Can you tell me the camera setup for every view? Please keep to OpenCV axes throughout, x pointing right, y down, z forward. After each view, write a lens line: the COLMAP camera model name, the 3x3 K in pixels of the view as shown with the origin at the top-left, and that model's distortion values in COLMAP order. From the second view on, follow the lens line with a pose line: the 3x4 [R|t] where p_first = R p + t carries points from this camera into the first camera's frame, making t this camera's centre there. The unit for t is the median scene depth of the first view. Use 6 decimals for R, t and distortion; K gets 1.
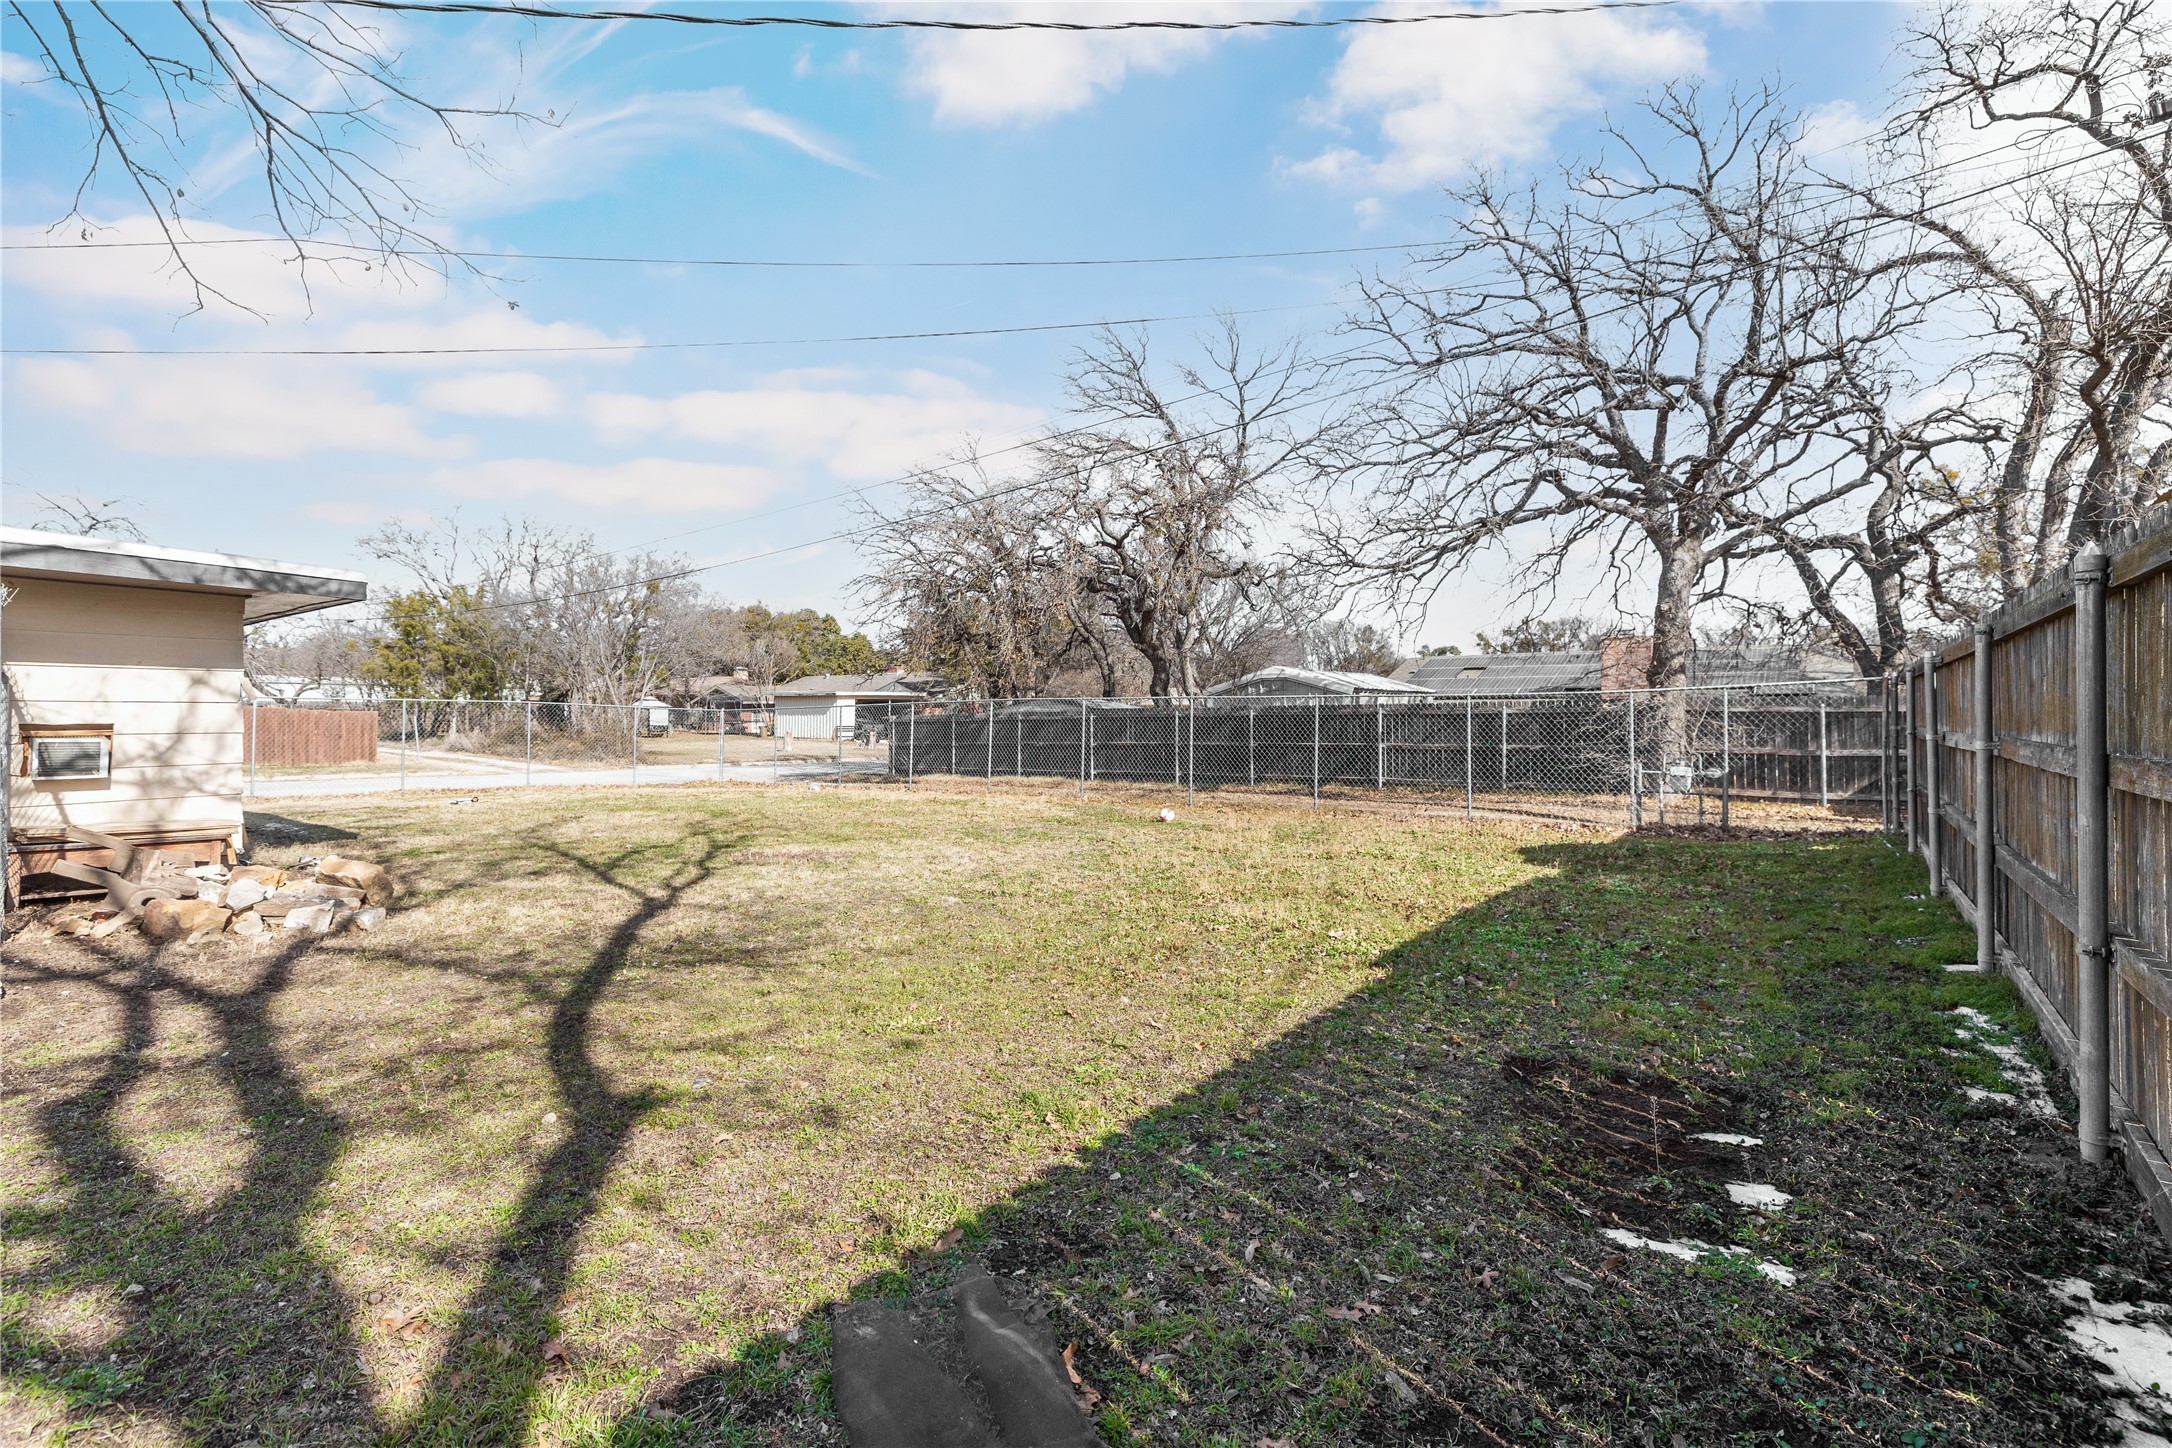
lens RADIAL K [[965.8, 0, 1098.2], [0, 965.8, 706.3], [0, 0, 1]] dist [0.003833, 0.001110]
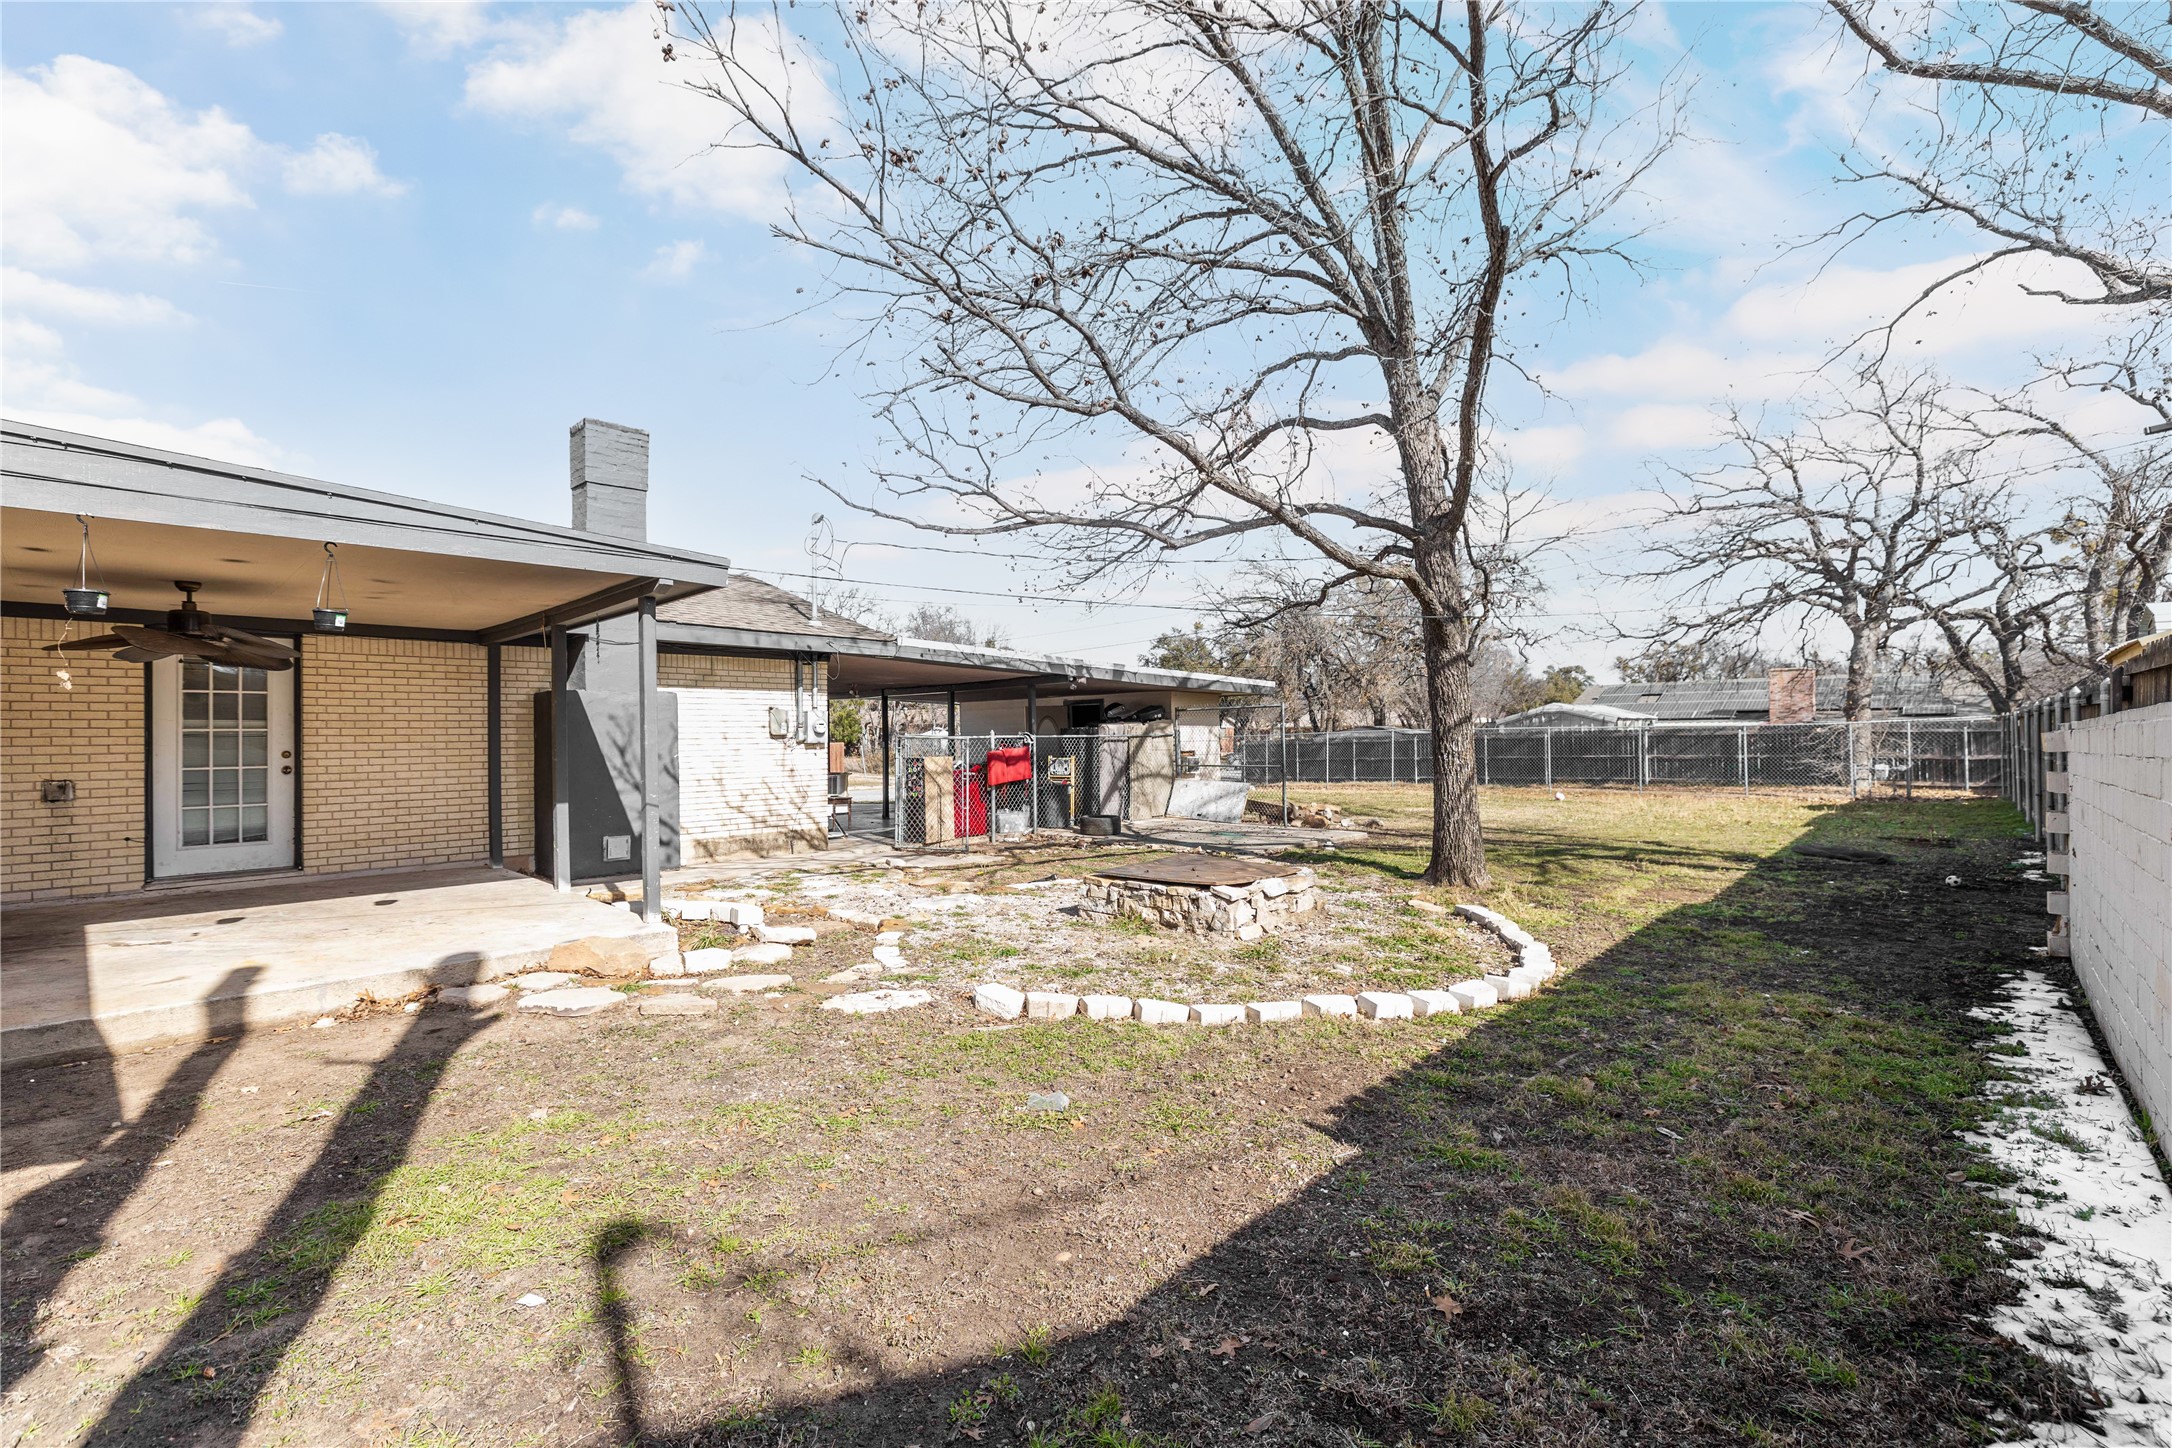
lens RADIAL K [[965.8, 0, 1081.6], [0, 965.8, 727.9], [0, 0, 1]] dist [0.003833, 0.001110]
pose [[0.995898, -0.013198, -0.089512, -0.517225], [0.013401, 0.999909, 0.001664, -0.021729], [0.089482, -0.002856, 0.995984, -0.667840]]
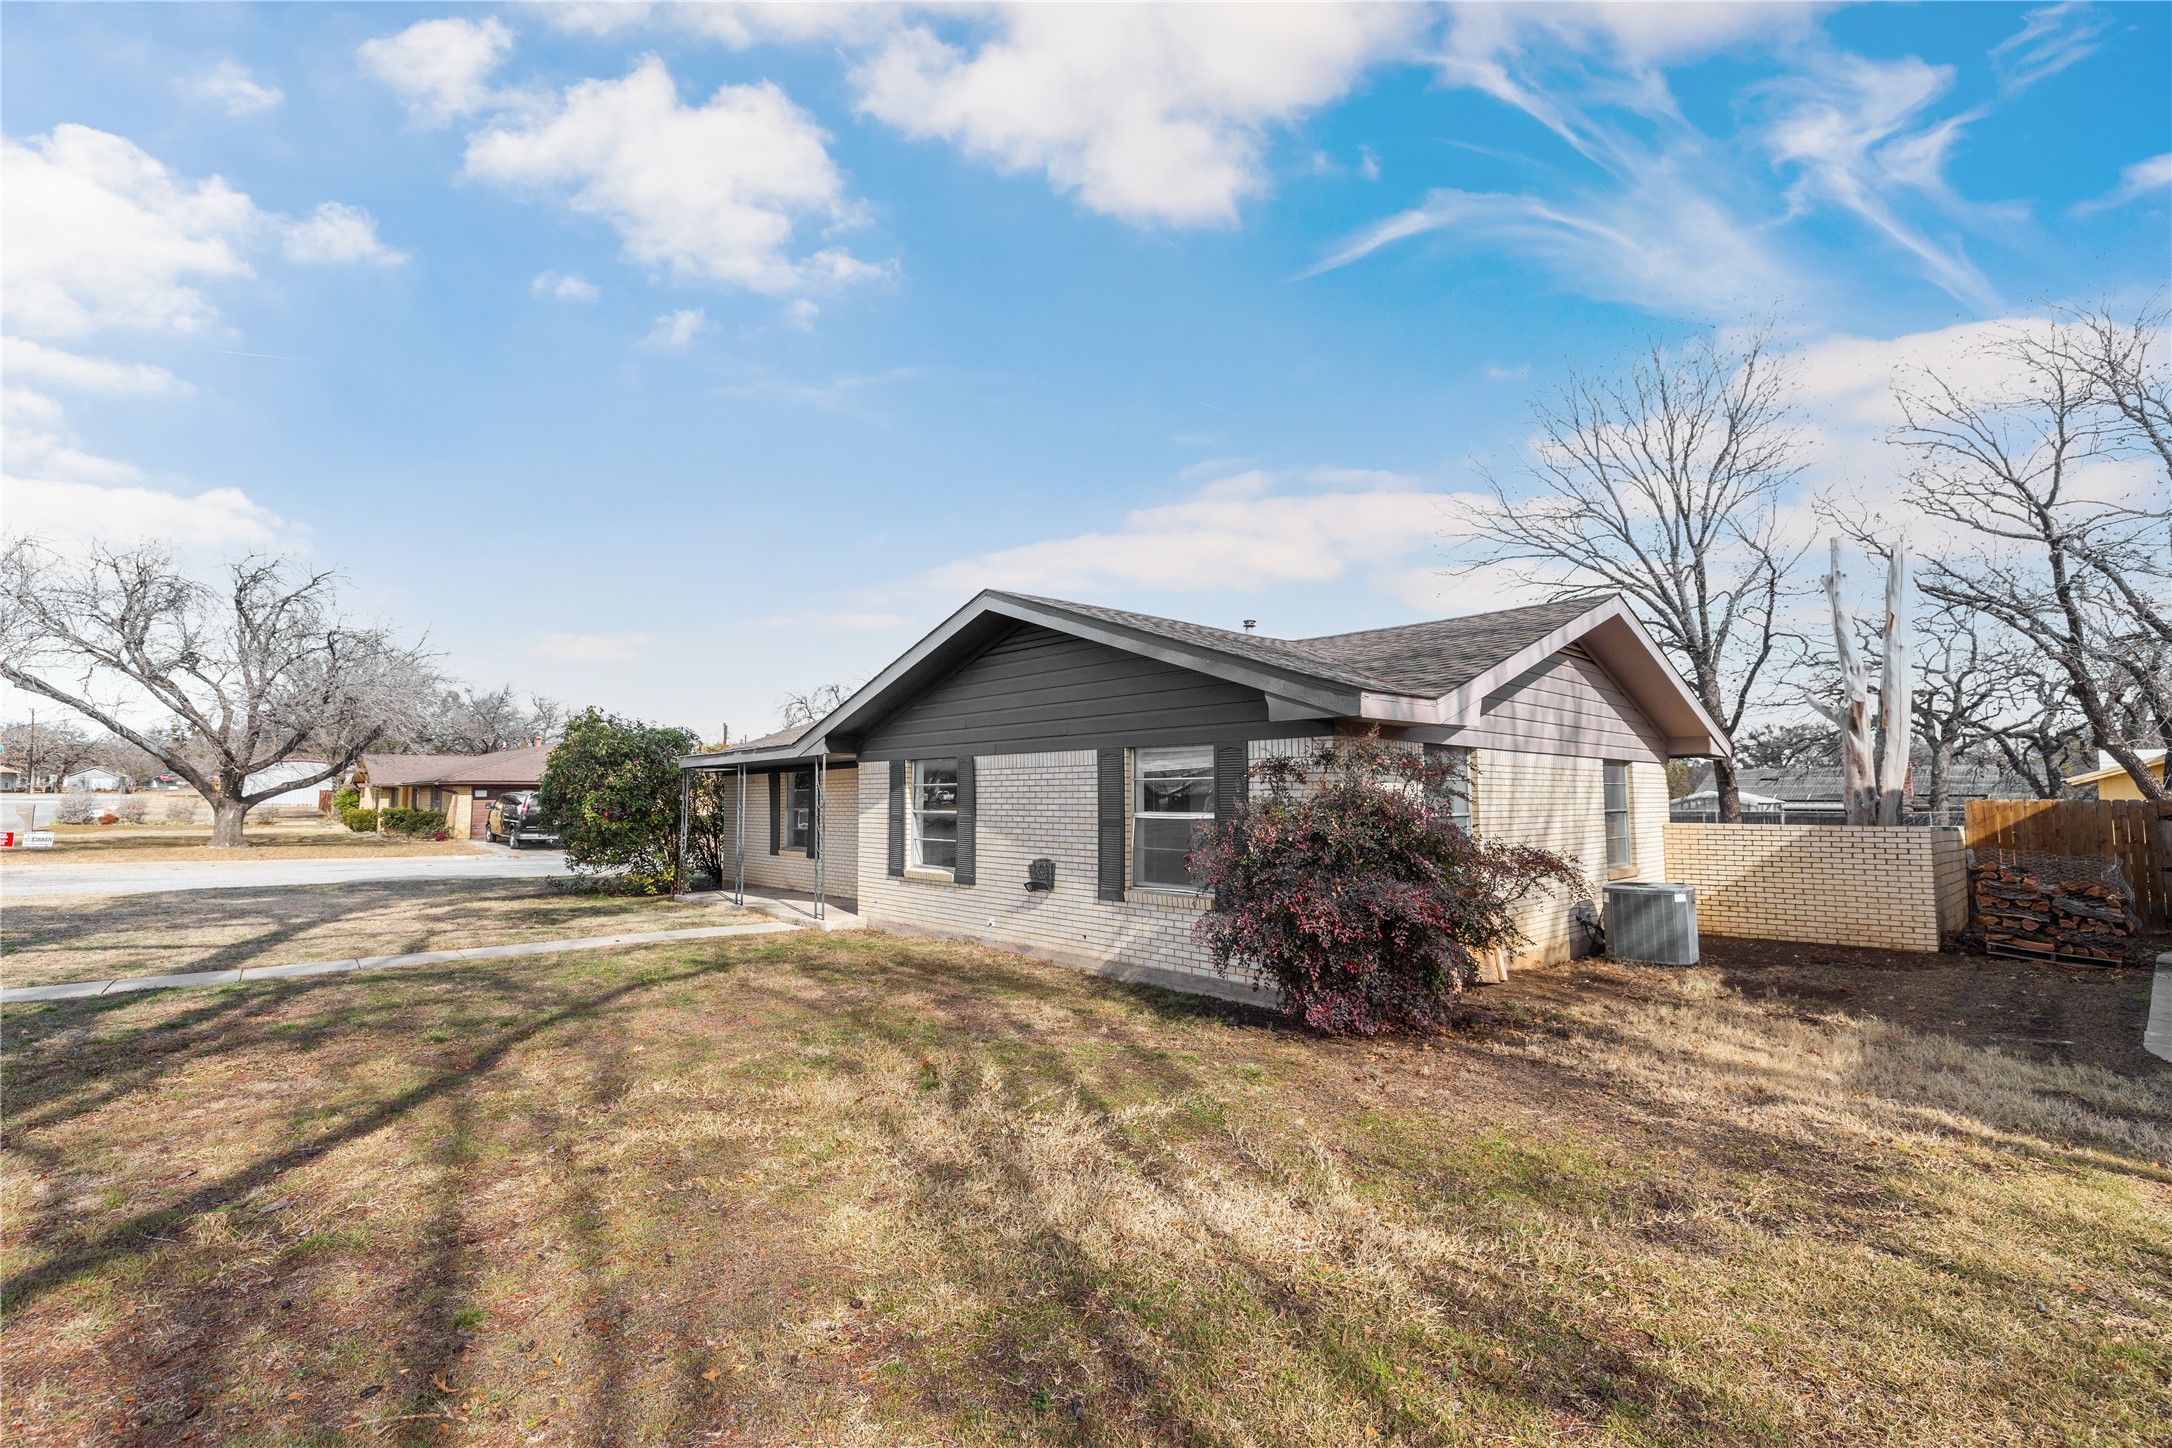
lens RADIAL K [[965.8, 0, 1075.5], [0, 965.8, 728.9], [0, 0, 1]] dist [0.003833, 0.001110]
pose [[0.987290, -0.009326, -0.158652, -1.034865], [-0.000594, 0.998053, -0.062364, -0.058688], [0.158925, 0.061666, 0.985363, -1.552636]]
